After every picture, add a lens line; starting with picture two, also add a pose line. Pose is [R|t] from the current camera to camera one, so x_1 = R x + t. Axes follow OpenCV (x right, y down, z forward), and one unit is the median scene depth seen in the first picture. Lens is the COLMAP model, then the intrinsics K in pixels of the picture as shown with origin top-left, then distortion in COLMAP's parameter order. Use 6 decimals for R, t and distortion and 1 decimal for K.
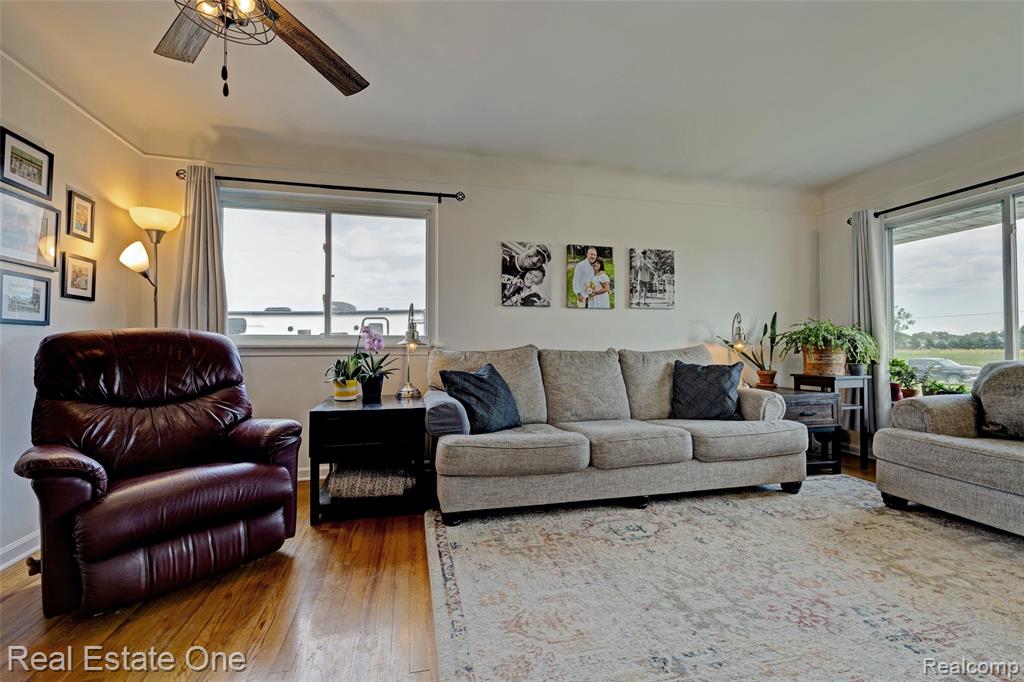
lens RADIAL K [[438.4, 0, 514.8], [0, 438.4, 346.0], [0, 0, 1]] dist [0.002370, -0.002008]
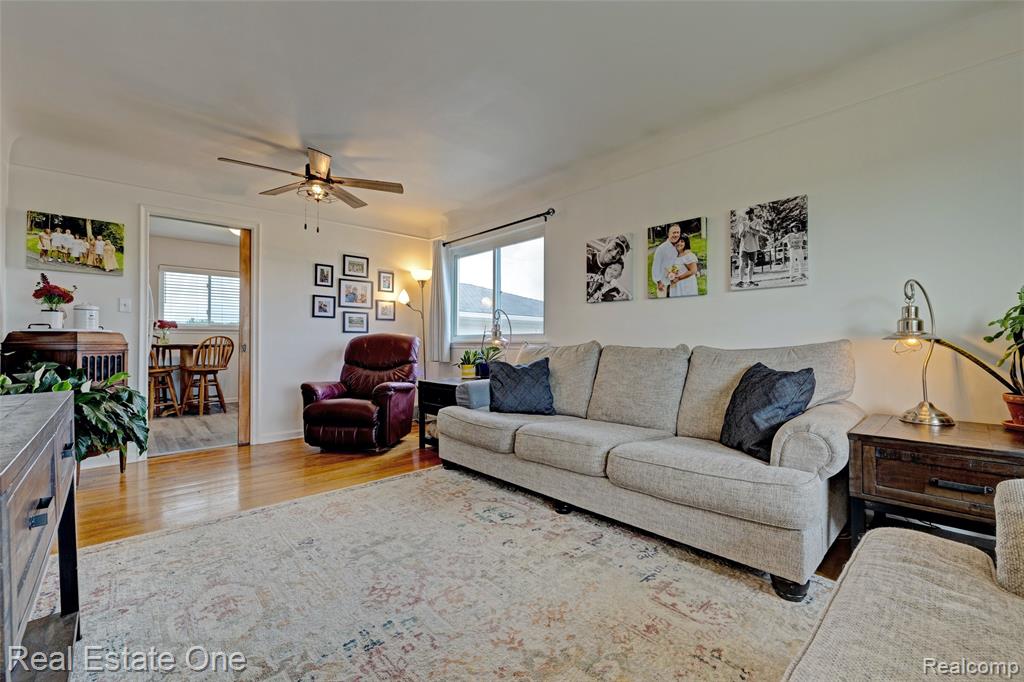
lens RADIAL K [[438.4, 0, 521.8], [0, 438.4, 346.7], [0, 0, 1]] dist [0.002370, -0.002008]
pose [[0.488051, 0.009068, -0.872768, 0.806105], [-0.000160, 0.999947, 0.010300, 0.000741], [0.872815, -0.004888, 0.488027, 0.350463]]
